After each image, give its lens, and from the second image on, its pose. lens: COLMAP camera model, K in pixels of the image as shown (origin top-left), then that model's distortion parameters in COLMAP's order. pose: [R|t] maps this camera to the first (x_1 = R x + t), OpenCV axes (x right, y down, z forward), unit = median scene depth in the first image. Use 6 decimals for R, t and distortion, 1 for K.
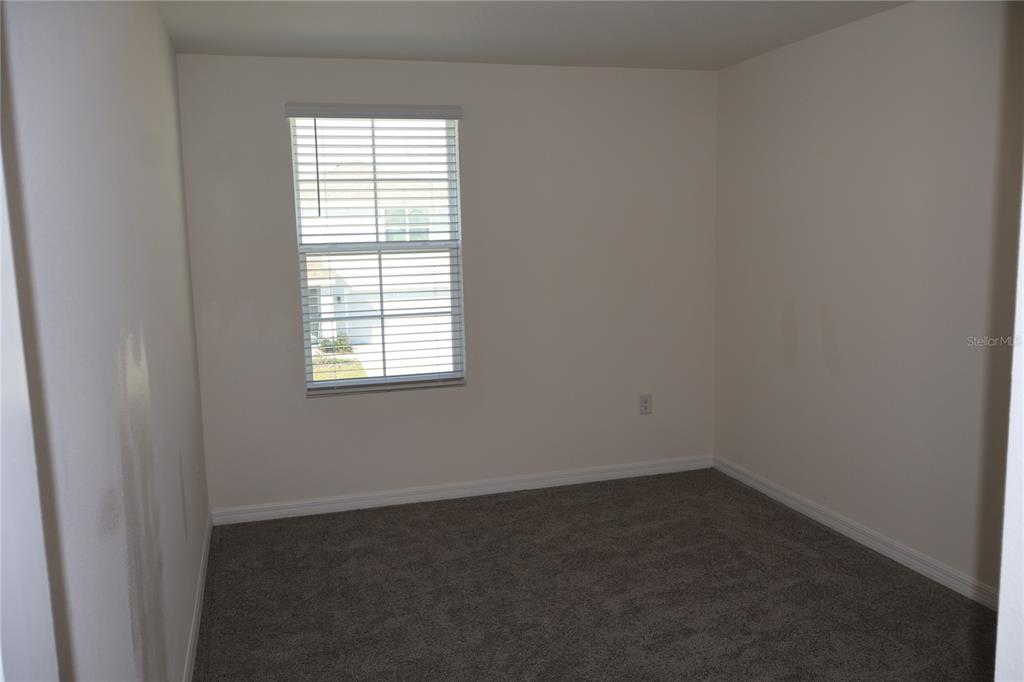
lens RADIAL K [[857.9, 0, 514.2], [0, 857.9, 335.2], [0, 0, 1]] dist [-0.024505, 0.013908]
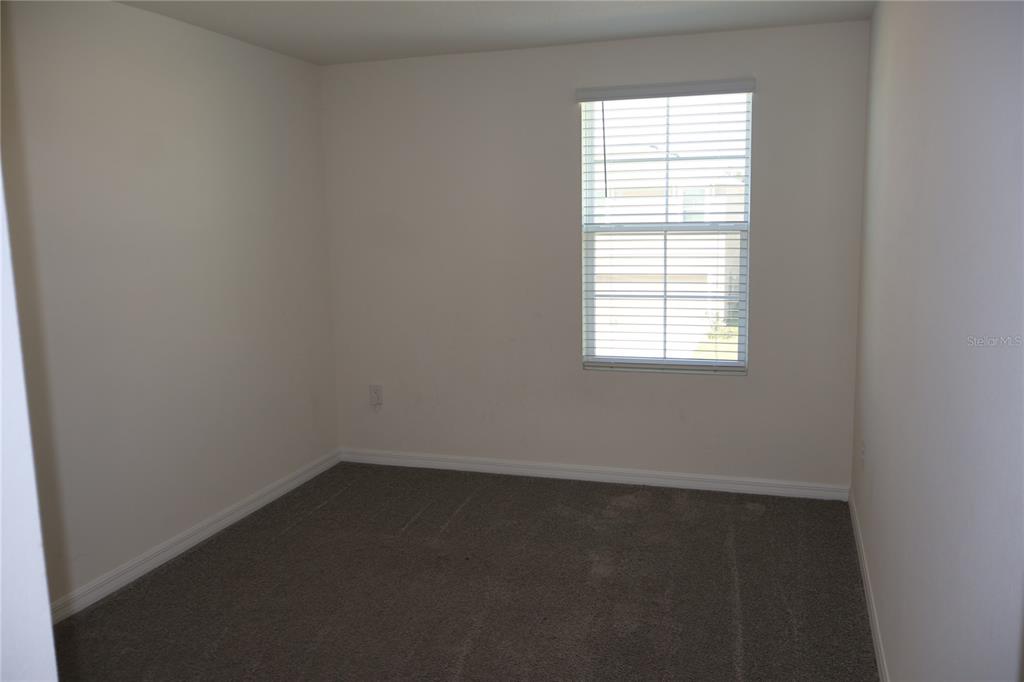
lens RADIAL K [[857.9, 0, 517.4], [0, 857.9, 341.8], [0, 0, 1]] dist [-0.024505, 0.013908]
pose [[0.813216, 0.093839, -0.574346, 0.285765], [-0.072672, 0.995564, 0.059762, -0.017856], [0.577406, -0.006860, 0.816428, 0.088870]]
